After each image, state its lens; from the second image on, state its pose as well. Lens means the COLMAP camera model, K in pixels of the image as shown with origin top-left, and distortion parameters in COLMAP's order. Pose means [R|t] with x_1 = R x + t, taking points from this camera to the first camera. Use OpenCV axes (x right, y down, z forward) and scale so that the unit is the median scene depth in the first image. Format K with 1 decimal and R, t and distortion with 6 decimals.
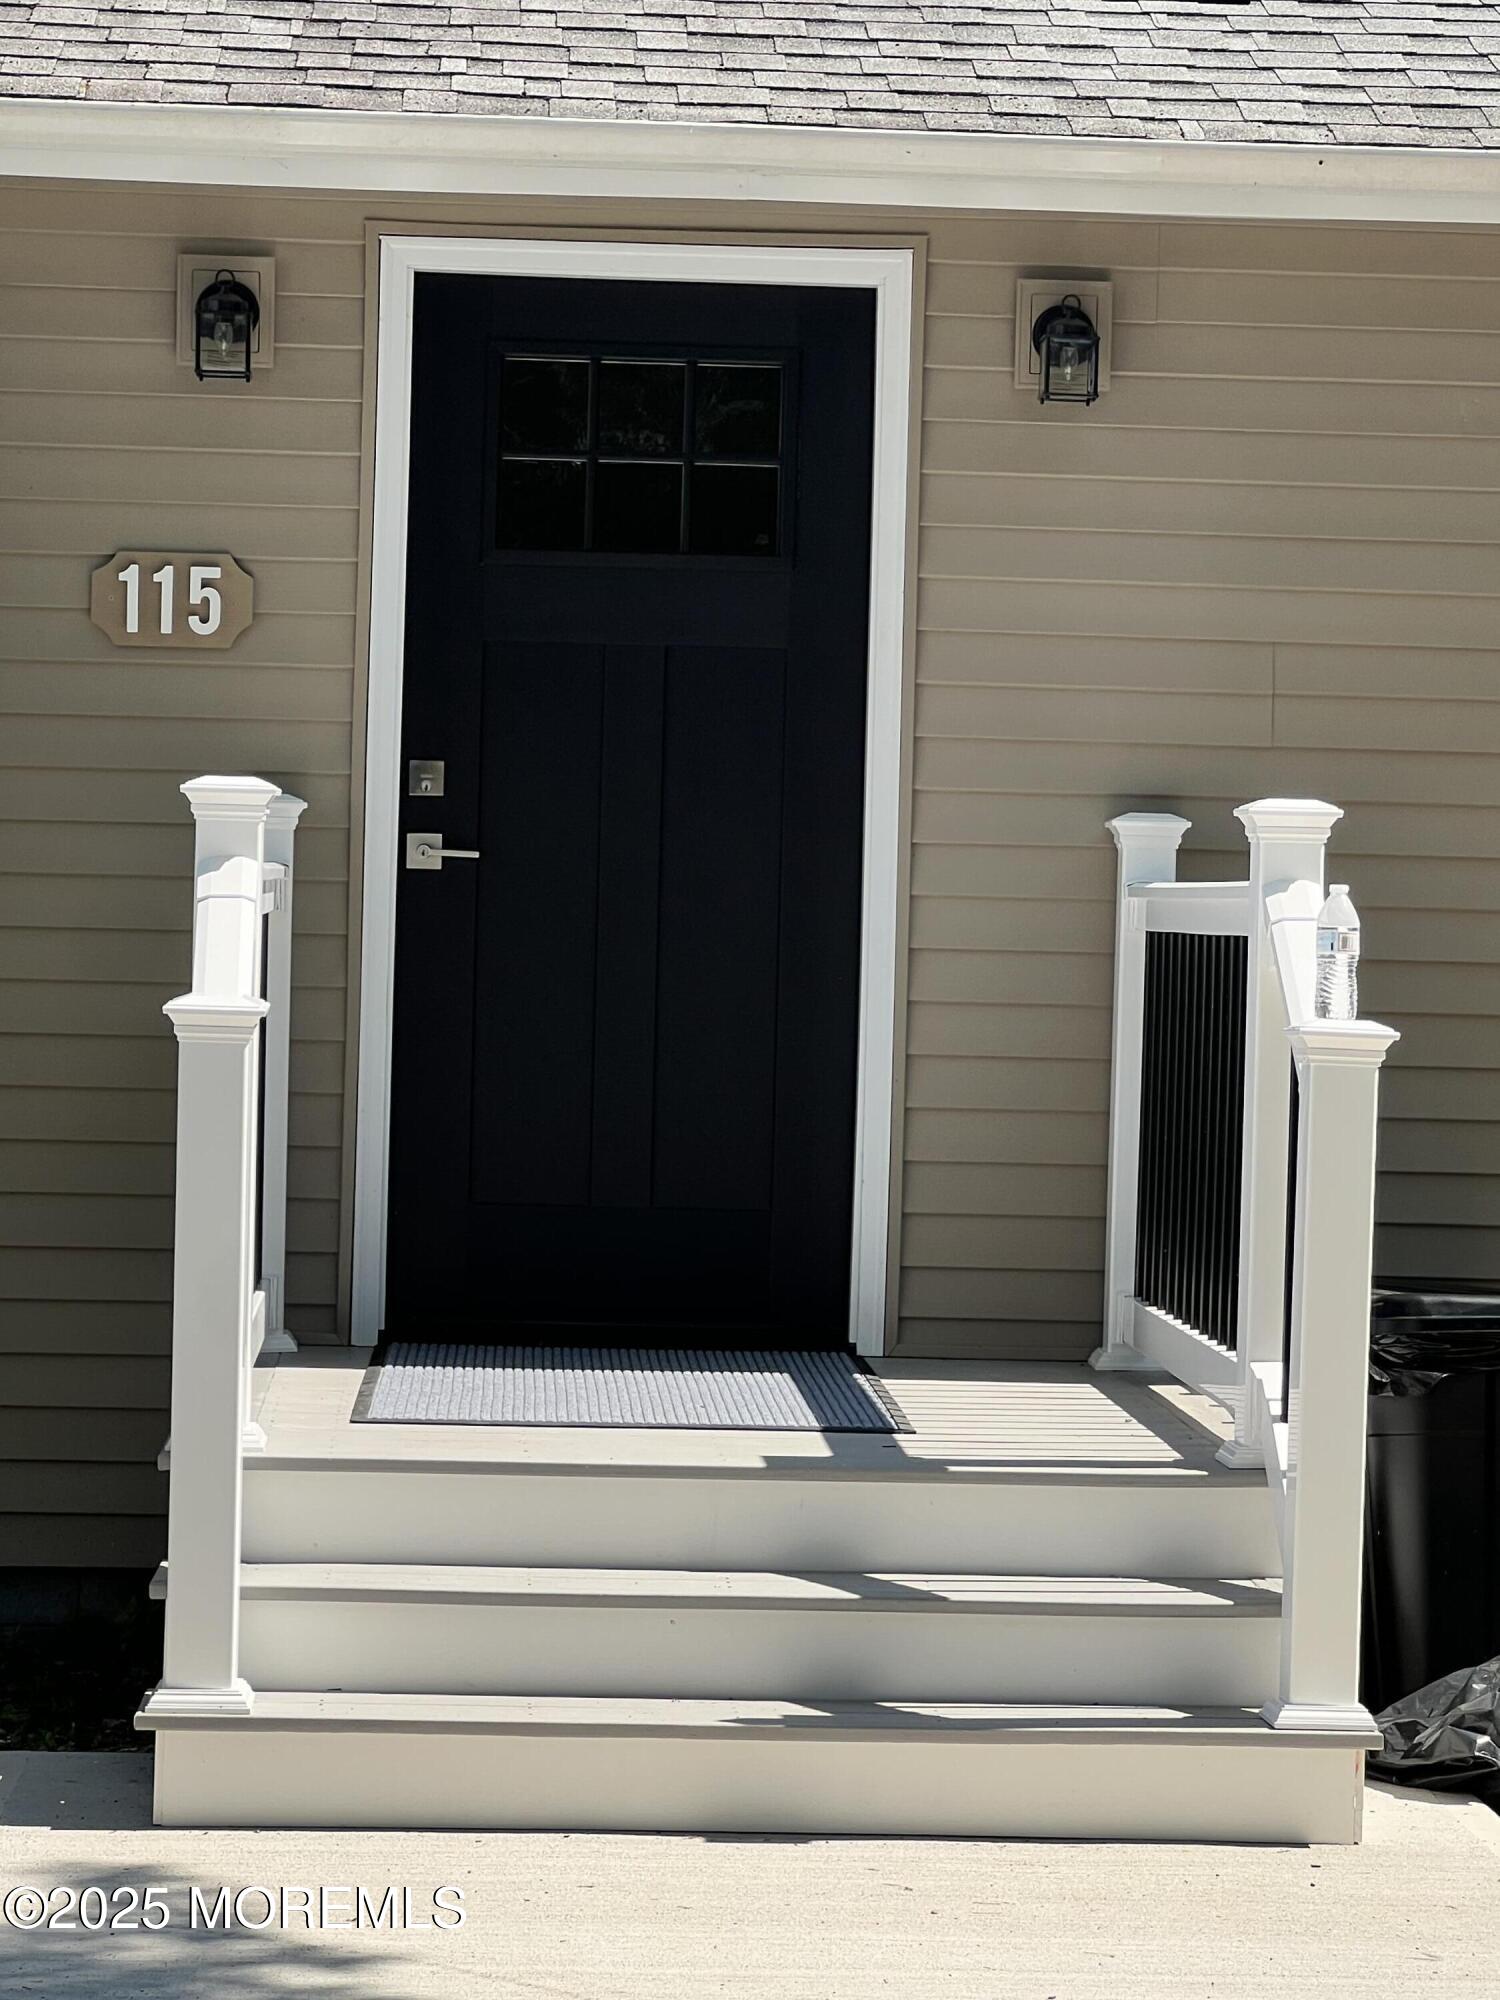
lens RADIAL K [[5896.5, 0, 750.0], [0, 5896.5, 1000.0], [0, 0, 1]] dist [-0.563719, 10.410891]
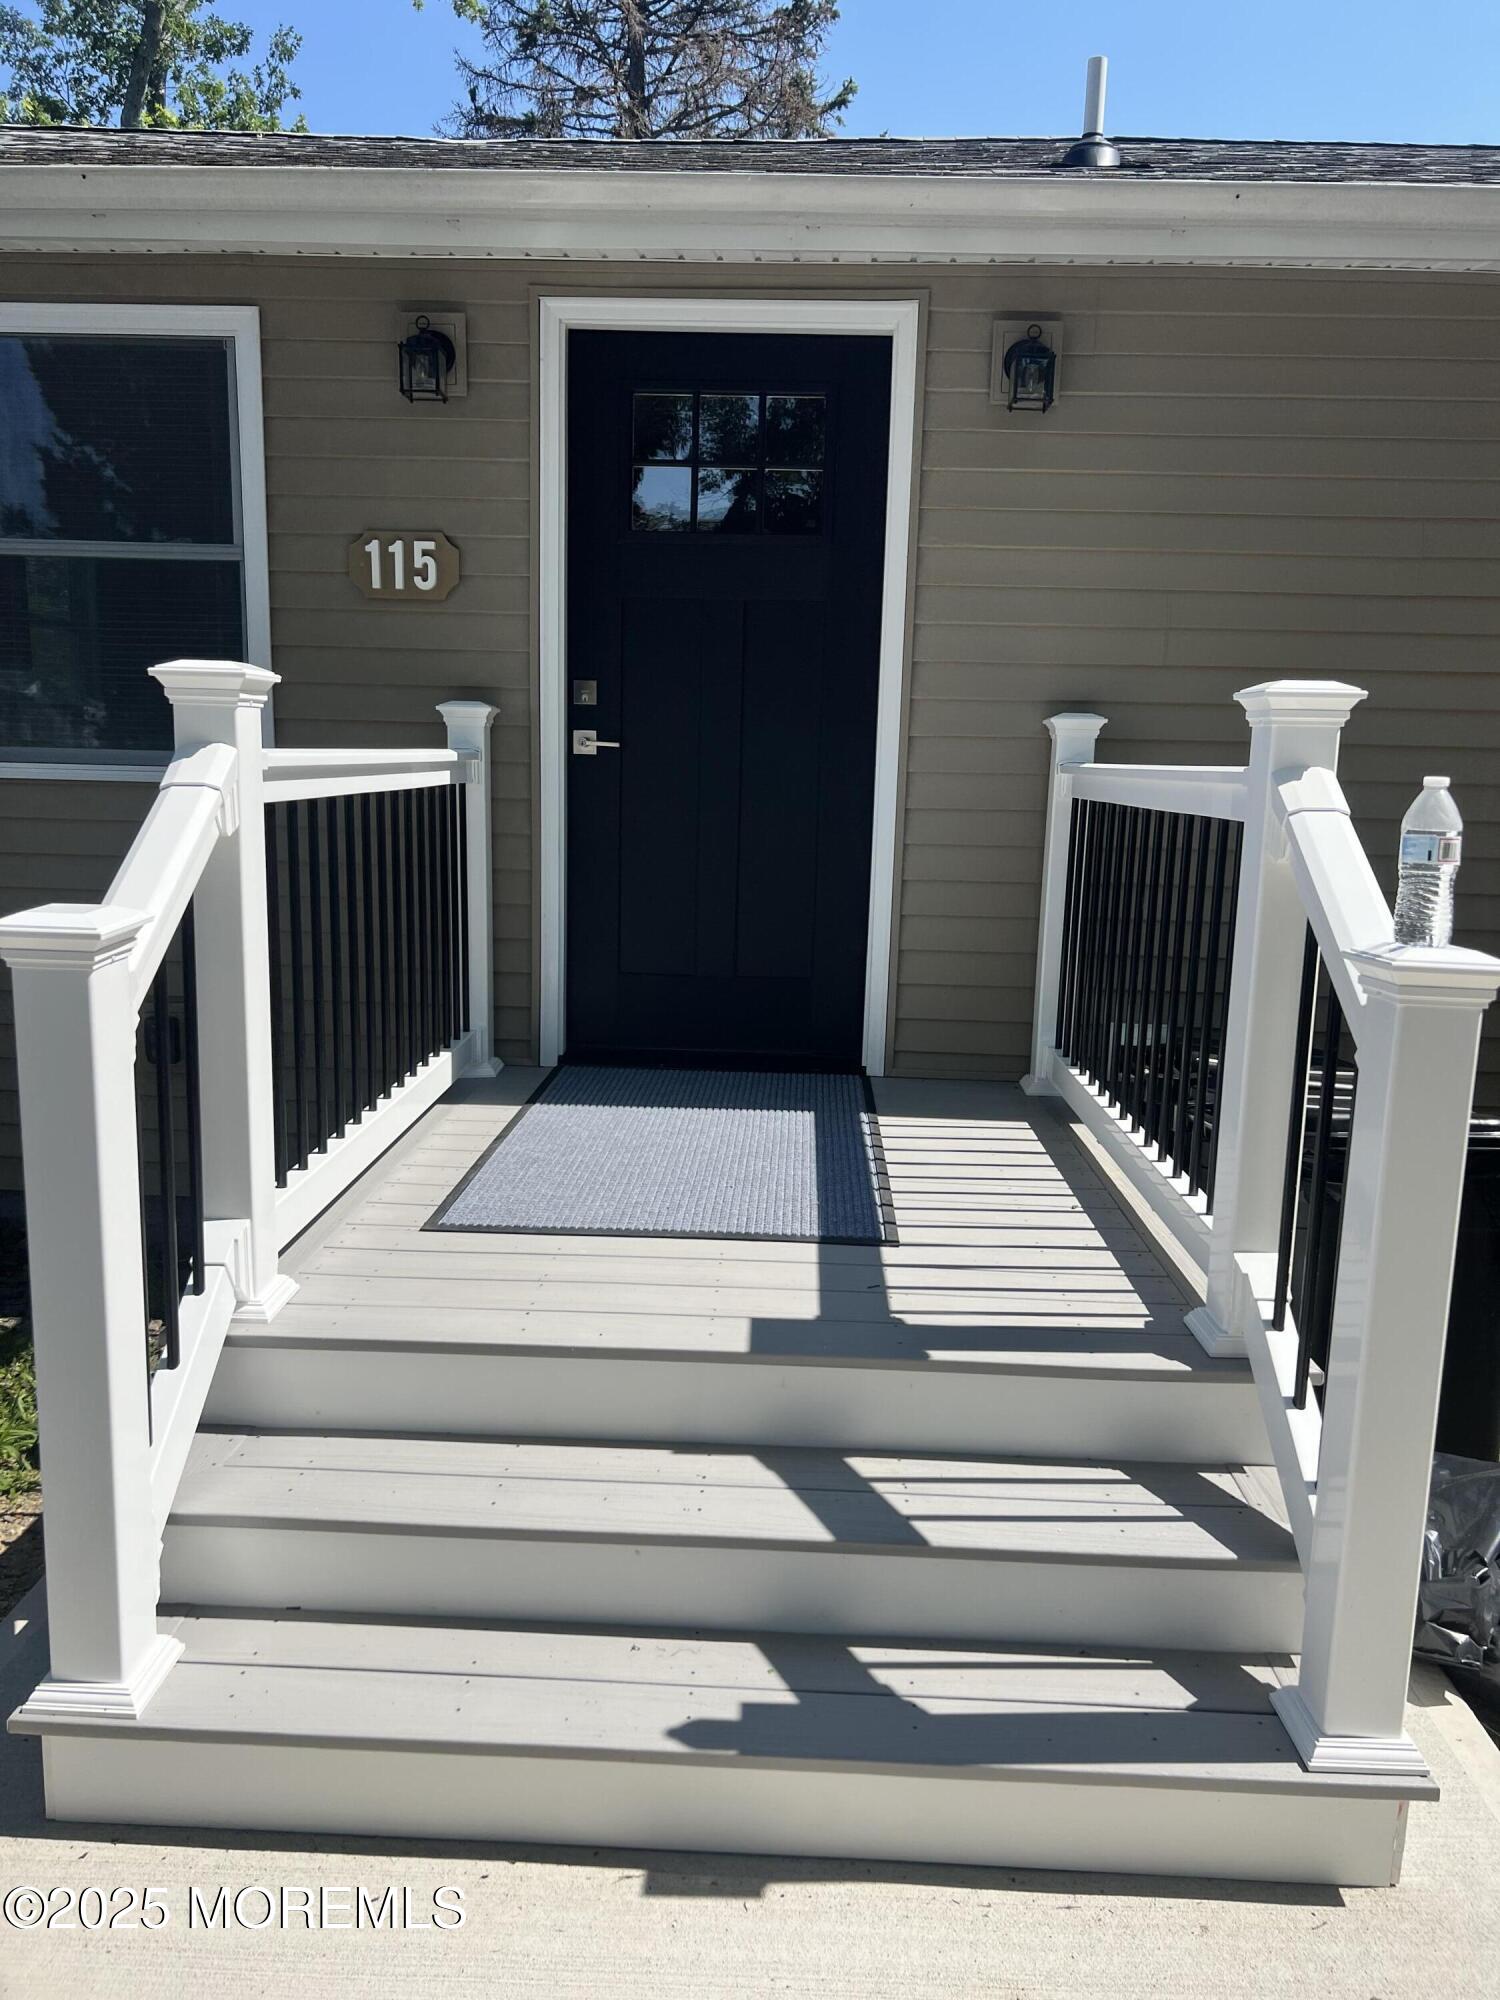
lens RADIAL K [[1477.0, 0, 750.0], [0, 1477.0, 1000.0], [0, 0, 1]] dist [0.084287, -0.124962]
pose [[0.996556, 0.013356, -0.081836, 0.020009], [-0.001390, 0.989495, 0.144564, -0.015522], [0.082907, -0.143952, 0.986106, 0.650002]]
